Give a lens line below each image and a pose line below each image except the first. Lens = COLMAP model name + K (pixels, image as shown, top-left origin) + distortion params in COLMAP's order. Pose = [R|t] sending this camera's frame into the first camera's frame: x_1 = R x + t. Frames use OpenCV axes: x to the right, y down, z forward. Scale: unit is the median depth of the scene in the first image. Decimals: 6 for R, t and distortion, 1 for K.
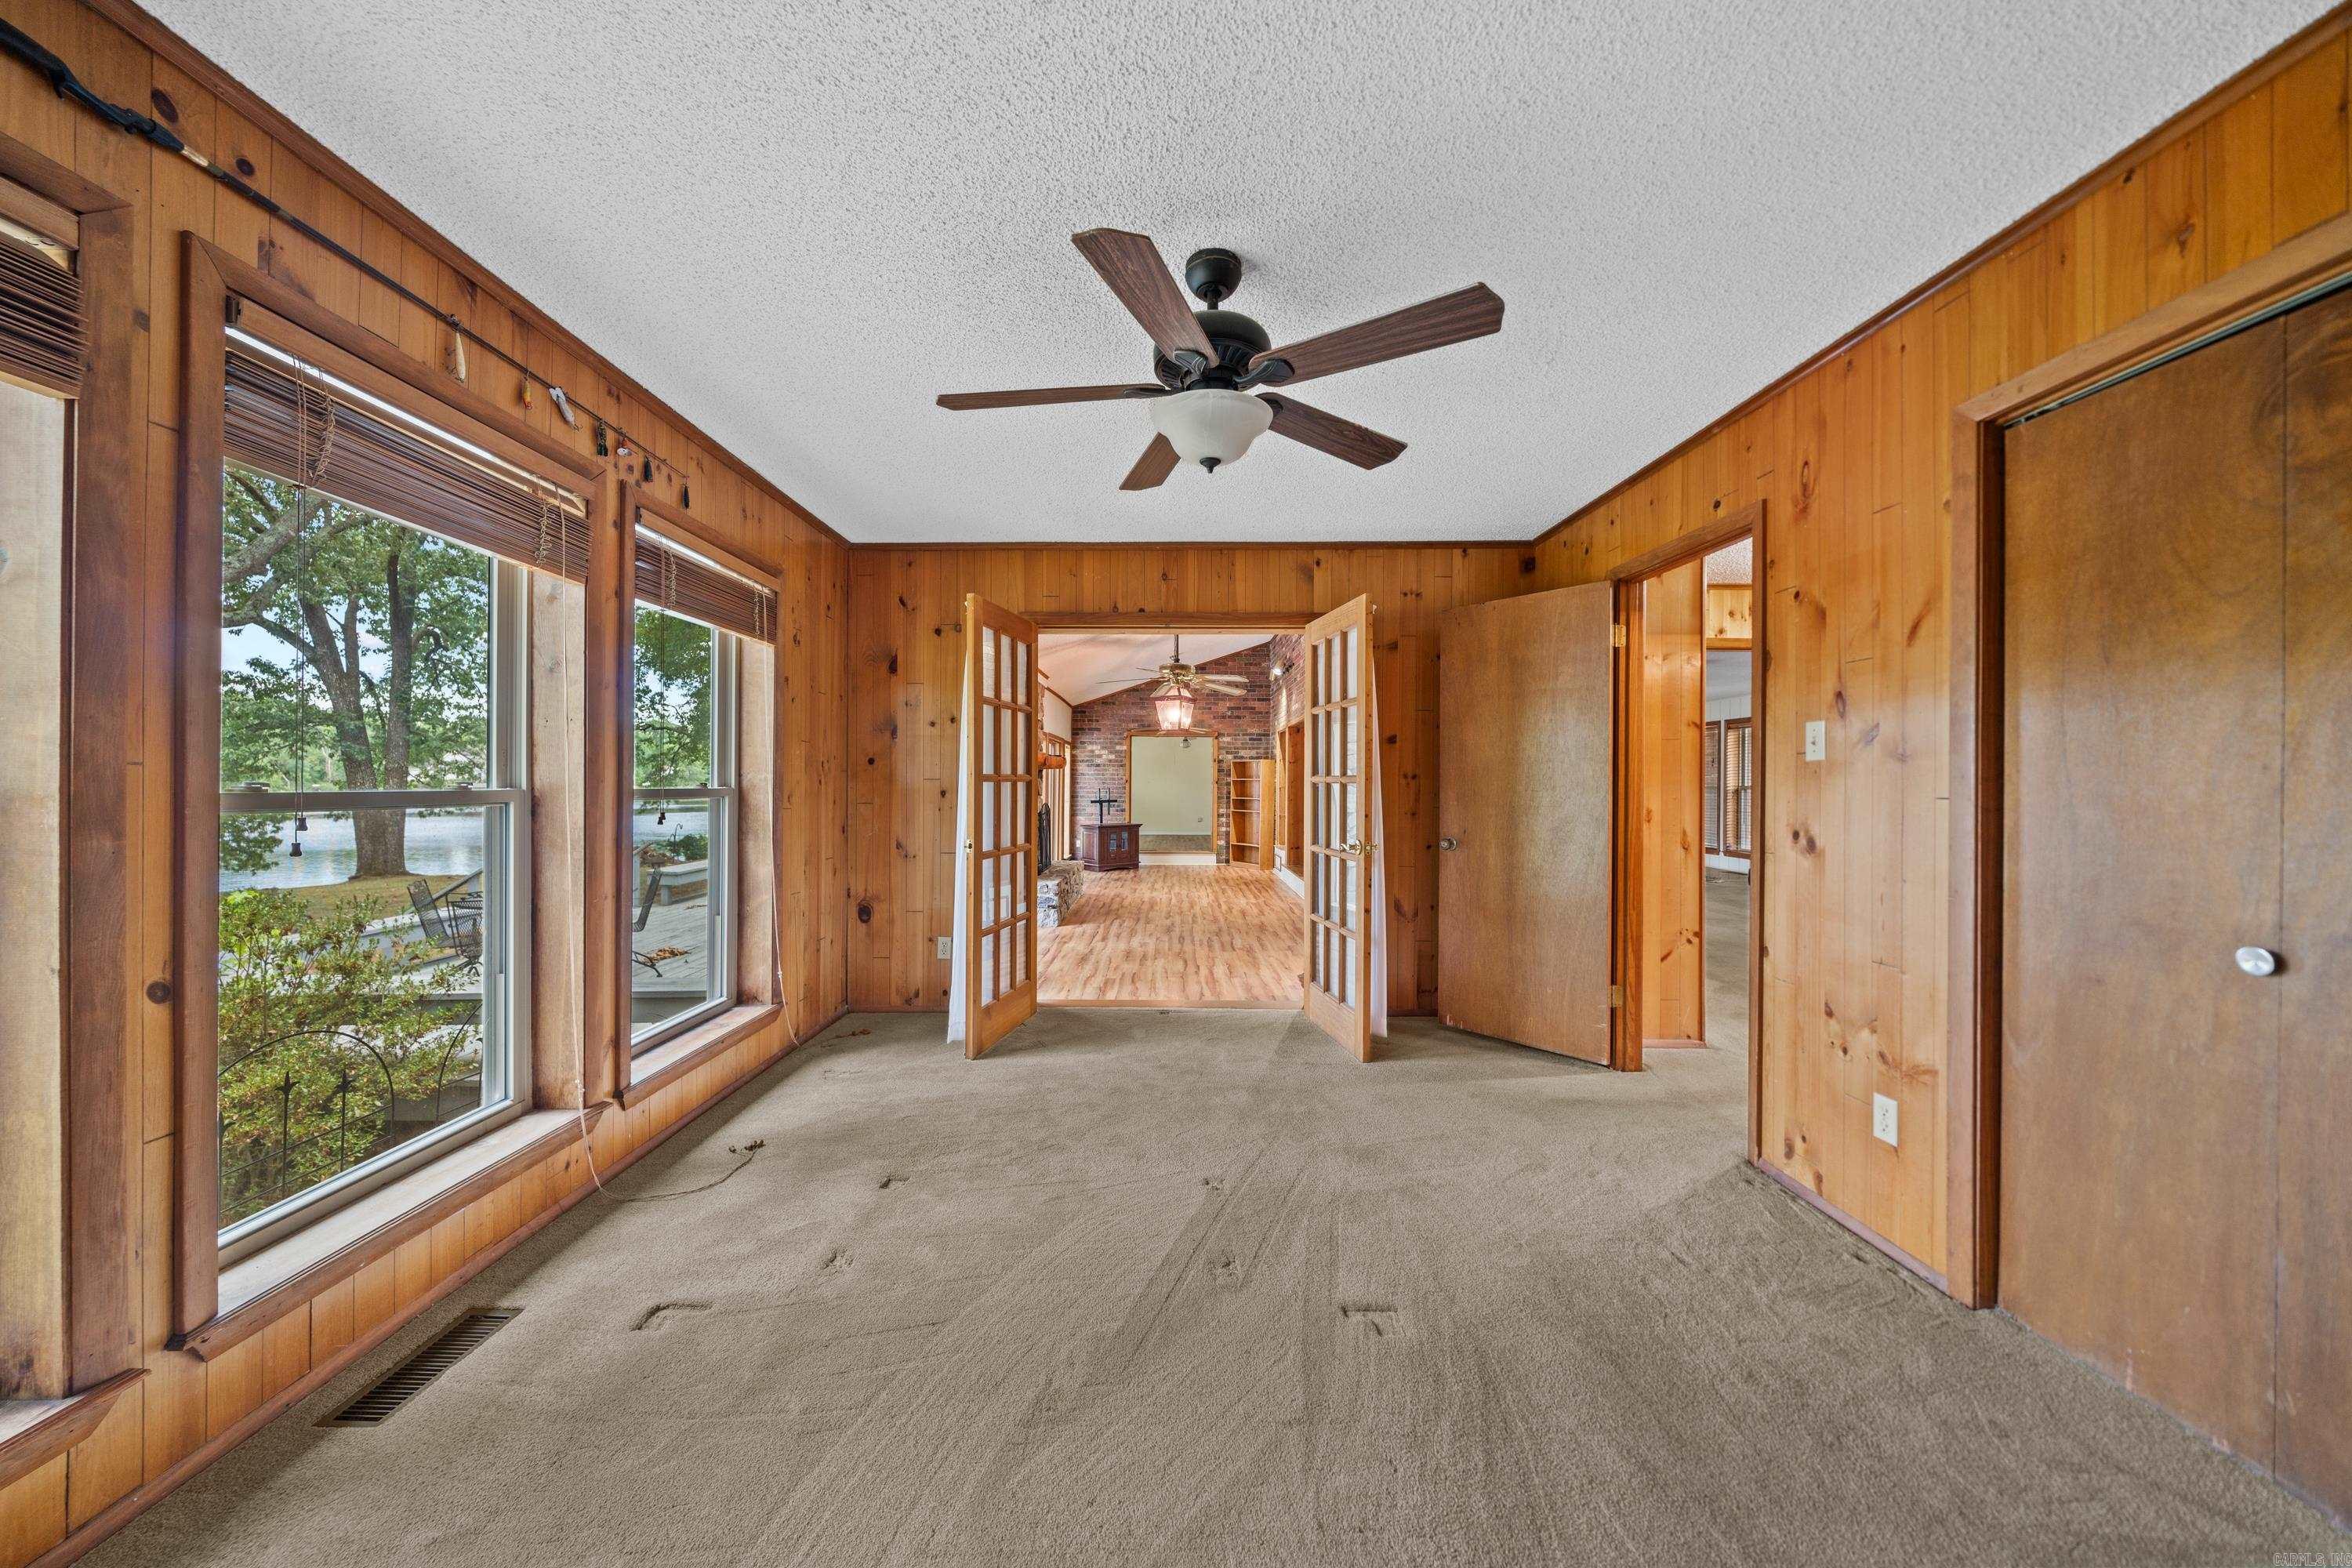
lens RADIAL K [[817.6, 0, 1169.6], [0, 817.6, 788.3], [0, 0, 1]] dist [0.001473, 0.000055]
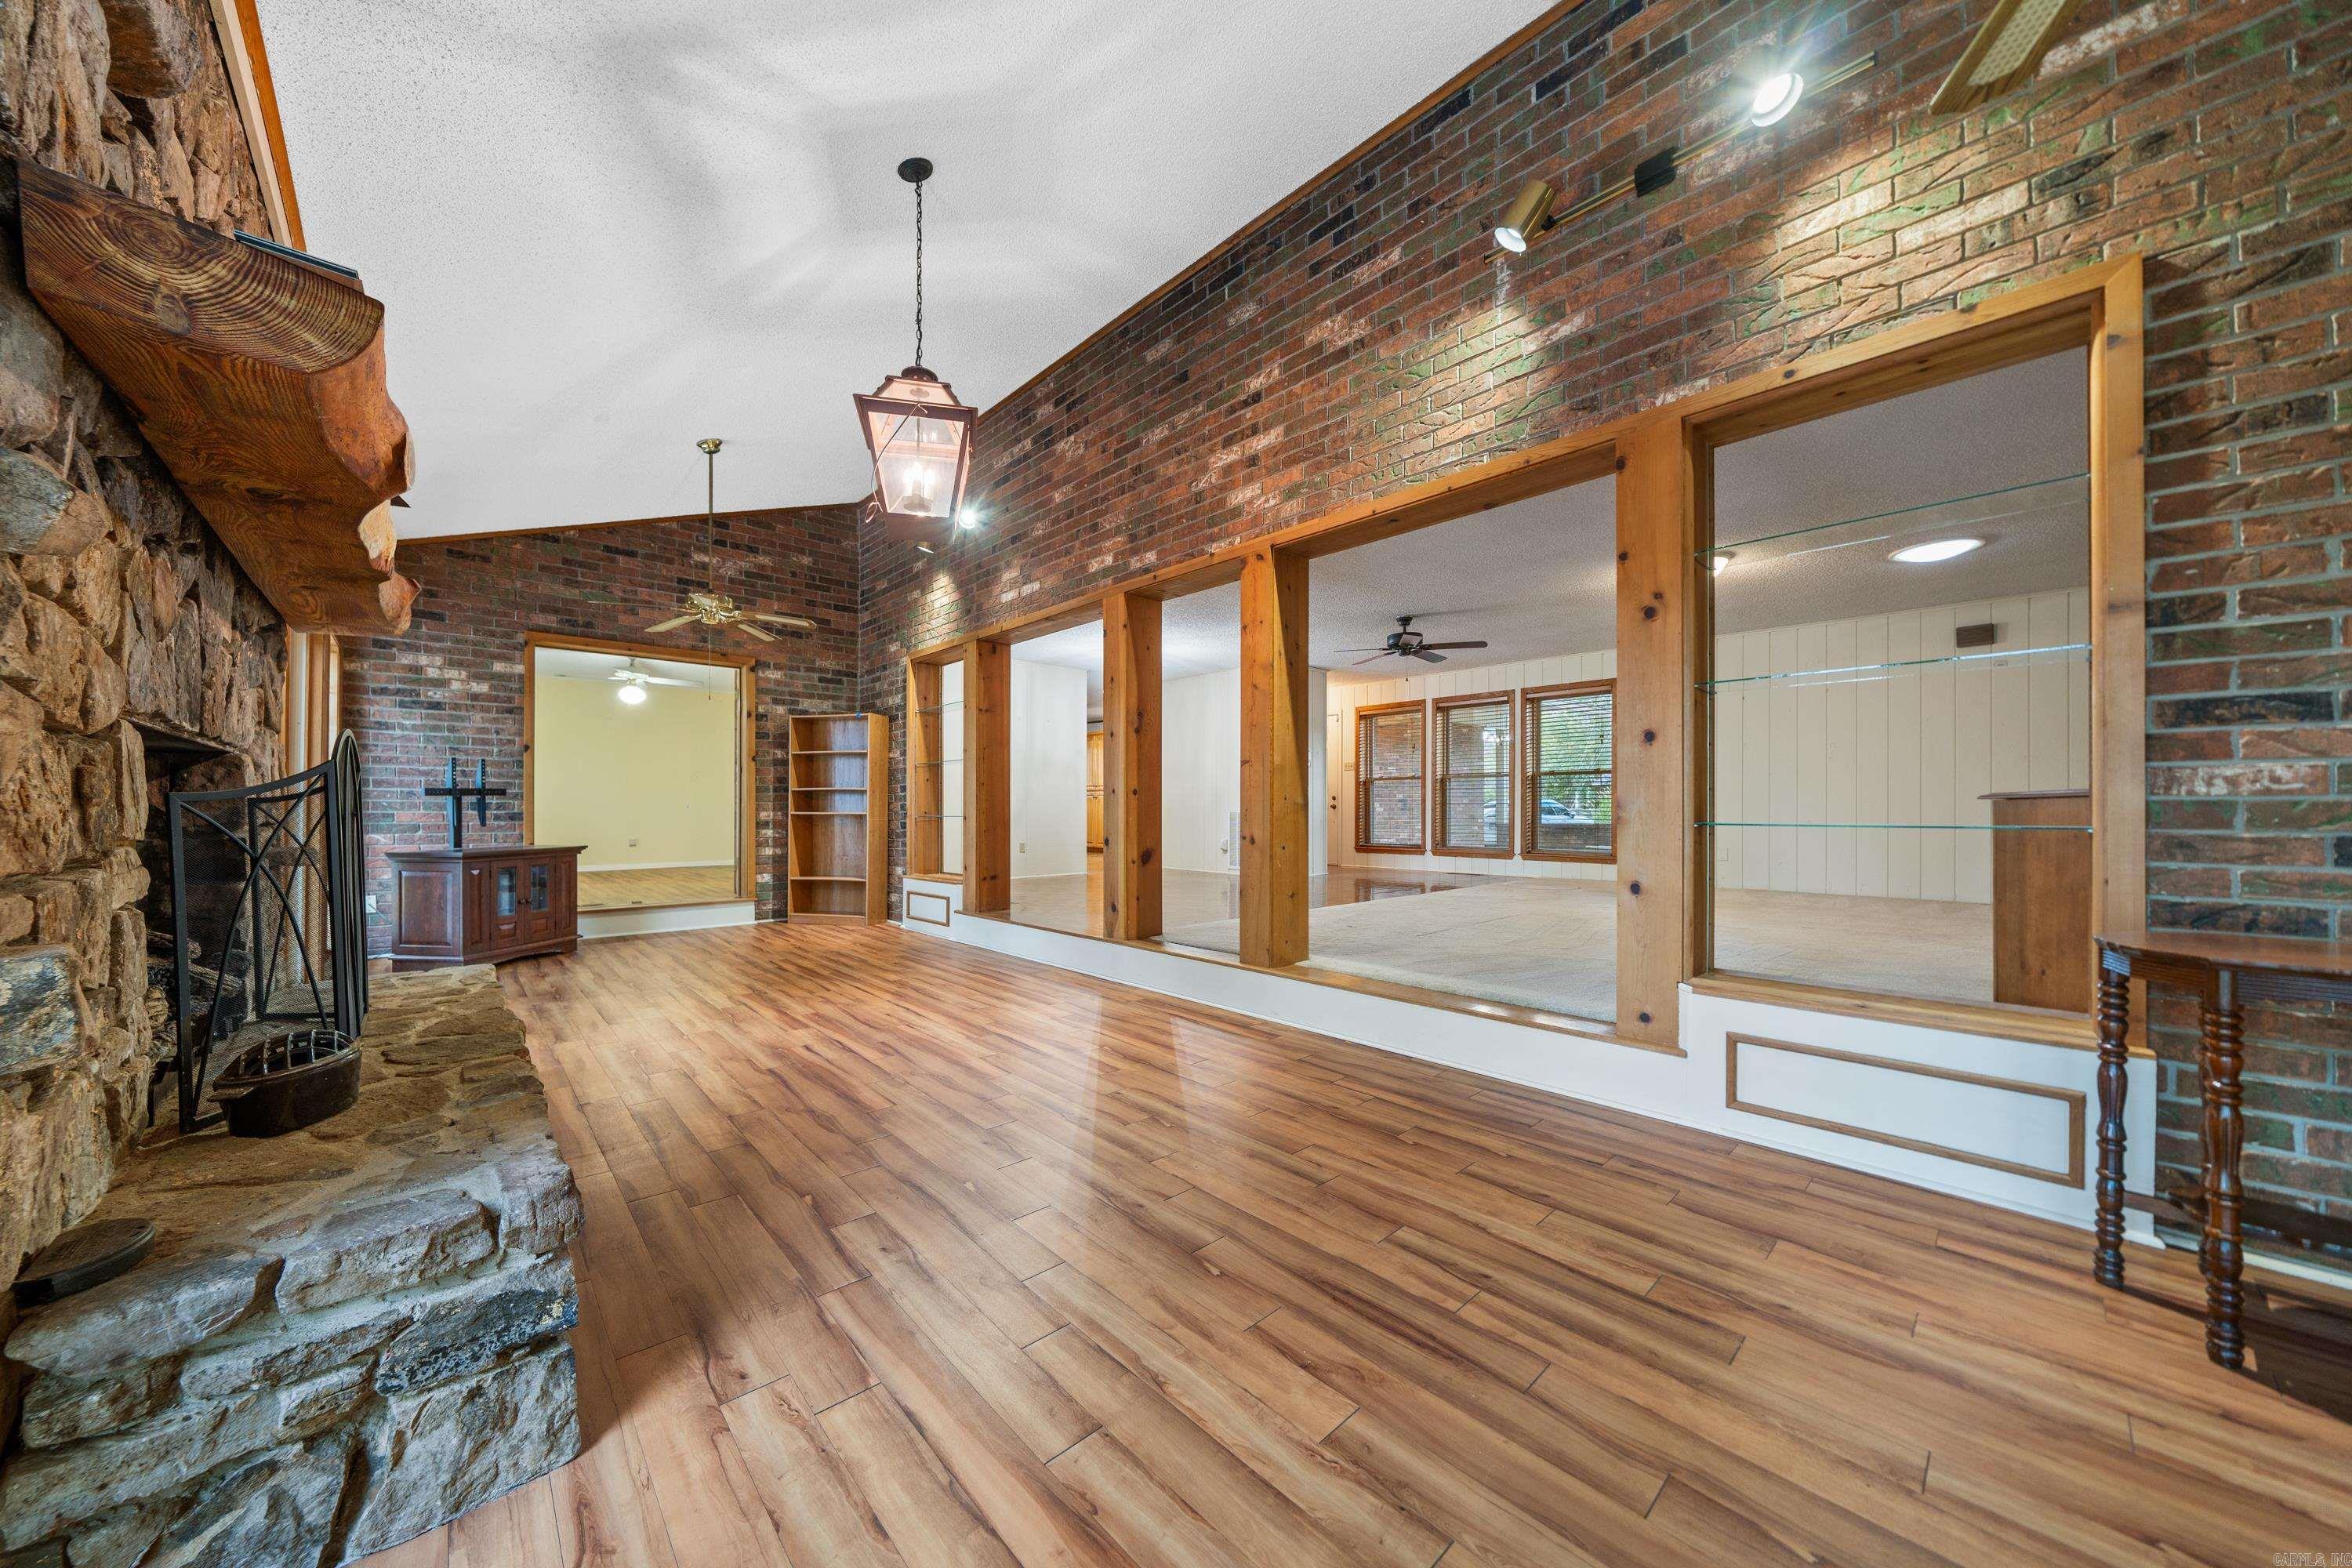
lens RADIAL K [[817.6, 0, 1168.2], [0, 817.6, 803.5], [0, 0, 1]] dist [0.001473, 0.000055]
pose [[0.733161, -0.003040, 0.680048, -0.098238], [0.006515, 0.999976, -0.002554, 0.023734], [-0.680023, 0.006303, 0.733163, 0.465924]]
